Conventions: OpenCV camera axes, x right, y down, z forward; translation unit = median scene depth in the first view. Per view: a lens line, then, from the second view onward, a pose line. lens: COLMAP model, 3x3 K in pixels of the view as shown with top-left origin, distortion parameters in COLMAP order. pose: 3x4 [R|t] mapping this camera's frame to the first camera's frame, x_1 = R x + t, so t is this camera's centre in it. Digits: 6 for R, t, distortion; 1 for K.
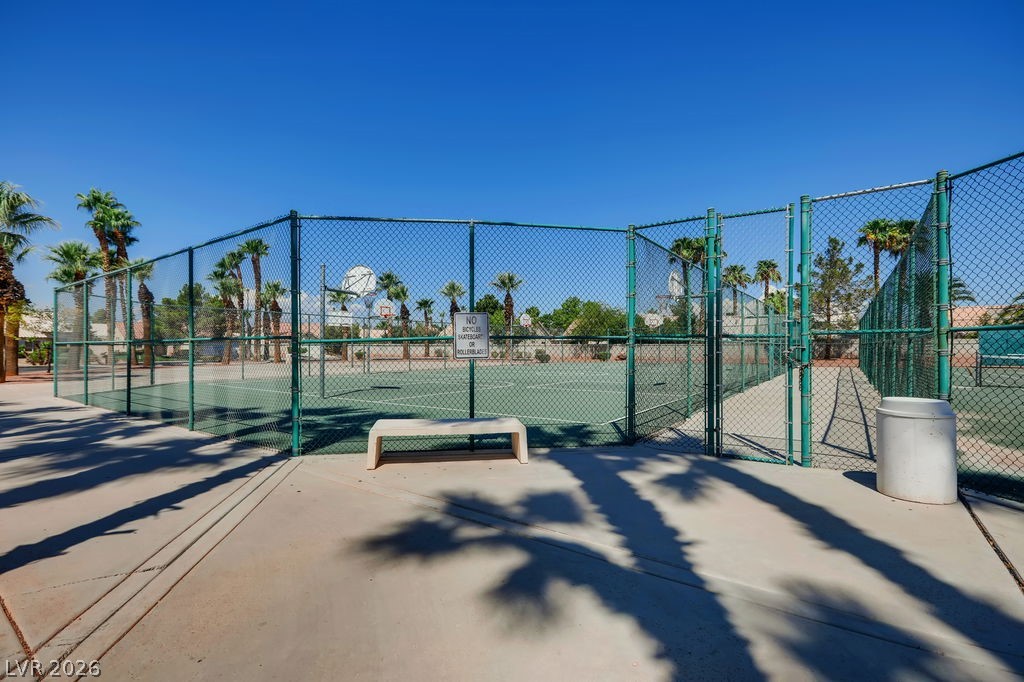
lens RADIAL K [[459.7, 0, 511.0], [0, 459.7, 343.6], [0, 0, 1]] dist [0.011680, 0.000803]
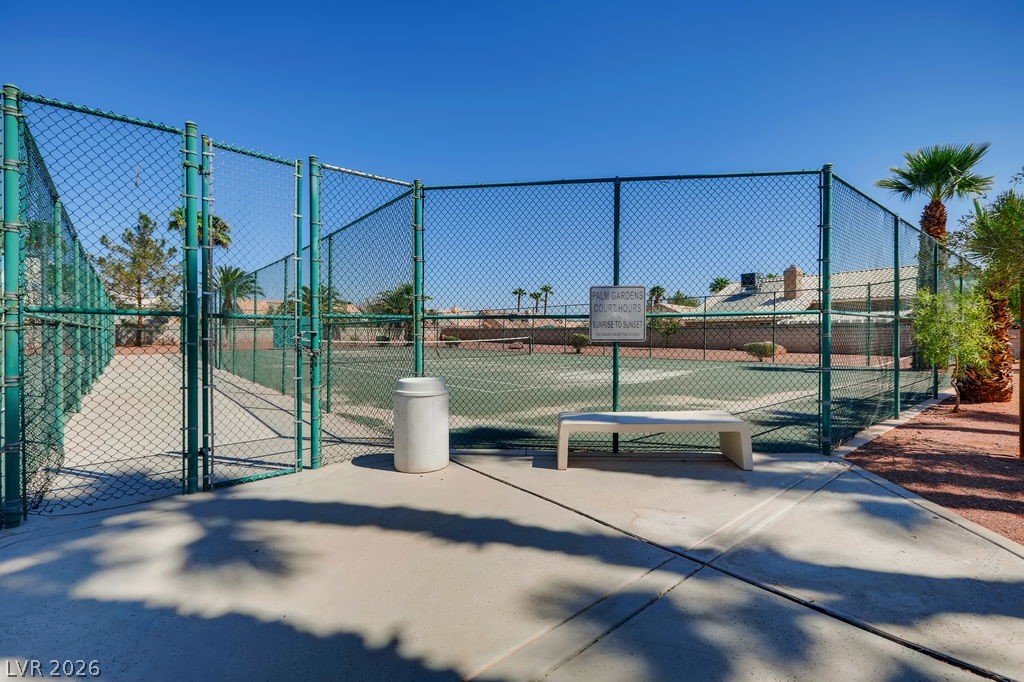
lens RADIAL K [[459.7, 0, 512.0], [0, 459.7, 338.9], [0, 0, 1]] dist [0.011680, 0.000803]
pose [[0.254395, -0.011637, 0.967030, -0.108824], [-0.007349, 0.999875, 0.013966, 0.006011], [-0.967072, -0.010660, 0.254278, 0.412845]]
